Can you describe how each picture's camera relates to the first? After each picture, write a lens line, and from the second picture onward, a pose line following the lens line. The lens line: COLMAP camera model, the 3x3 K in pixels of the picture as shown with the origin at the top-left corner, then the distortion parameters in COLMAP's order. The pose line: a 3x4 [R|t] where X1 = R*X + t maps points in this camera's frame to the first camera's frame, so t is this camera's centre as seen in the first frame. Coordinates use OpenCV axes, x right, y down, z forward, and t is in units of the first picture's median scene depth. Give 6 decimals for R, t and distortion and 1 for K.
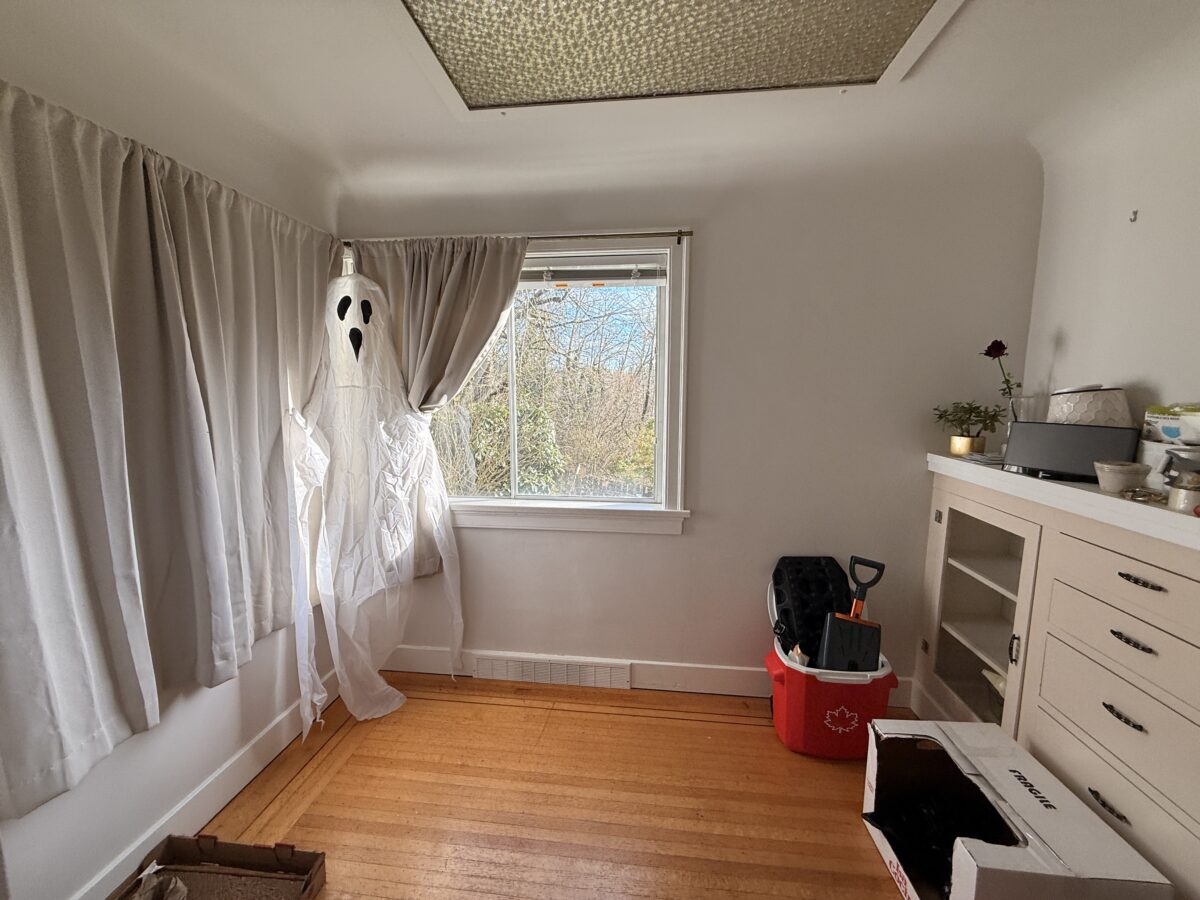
lens RADIAL K [[478.3, 0, 596.5], [0, 478.3, 450.7], [0, 0, 1]] dist [-0.001000, -0.000194]
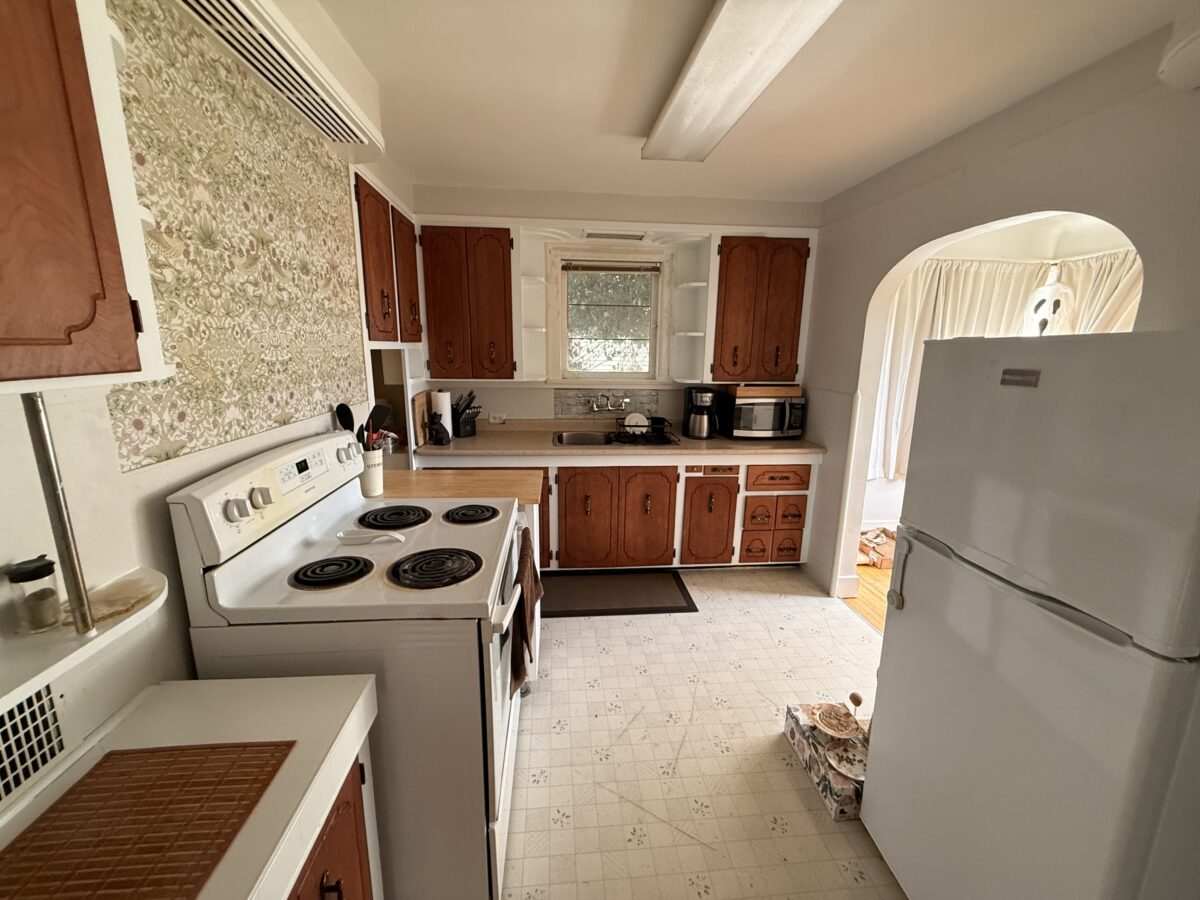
lens RADIAL K [[478.3, 0, 596.4], [0, 478.3, 450.9], [0, 0, 1]] dist [-0.001000, -0.000194]
pose [[0.208951, 0.206498, -0.955876, 0.821498], [-0.133384, 0.974335, 0.181329, 0.091852], [0.968787, 0.089609, 0.231131, -0.805567]]
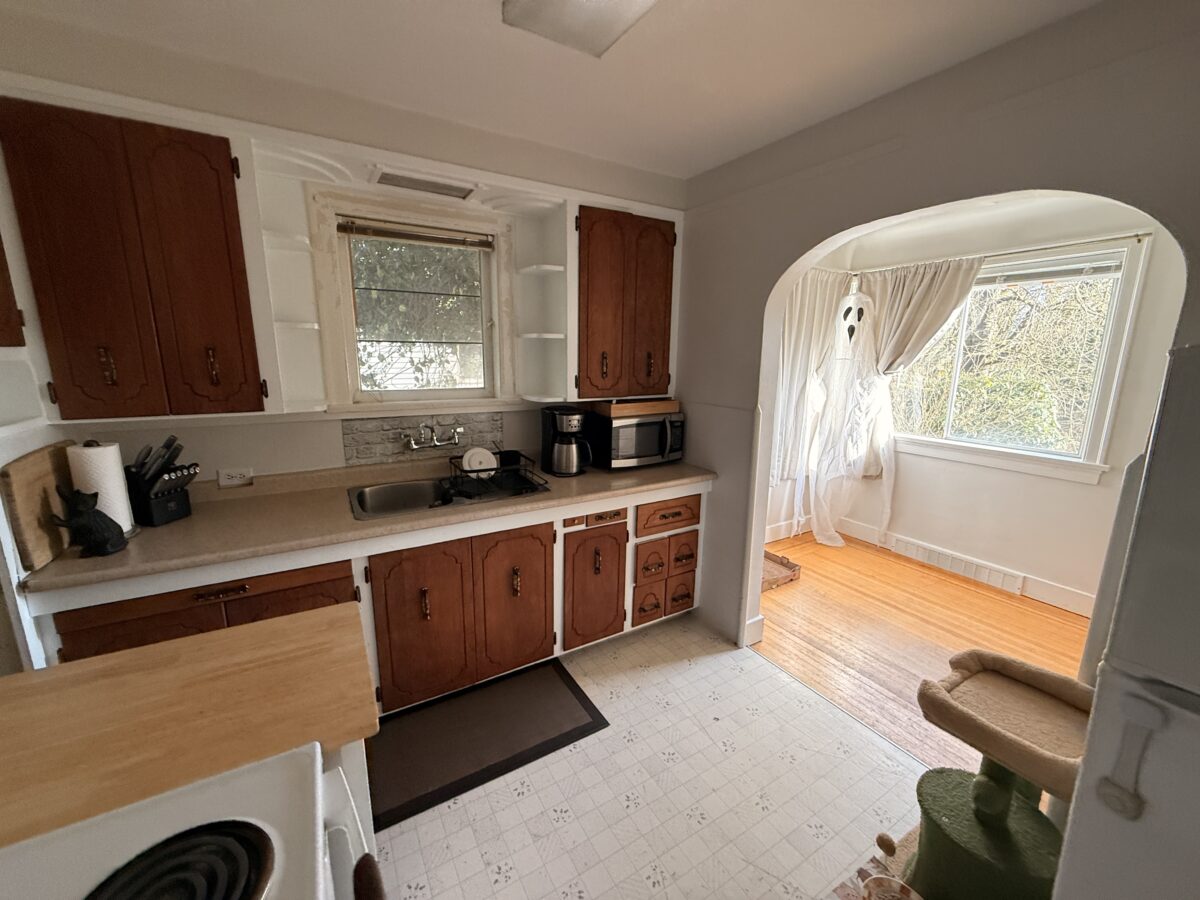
lens RADIAL K [[478.3, 0, 598.5], [0, 478.3, 449.9], [0, 0, 1]] dist [-0.001000, -0.000194]
pose [[0.614256, 0.159418, -0.772836, 0.342827], [-0.106271, 0.987171, 0.119165, 0.082371], [0.781918, 0.008932, 0.623318, -0.795139]]
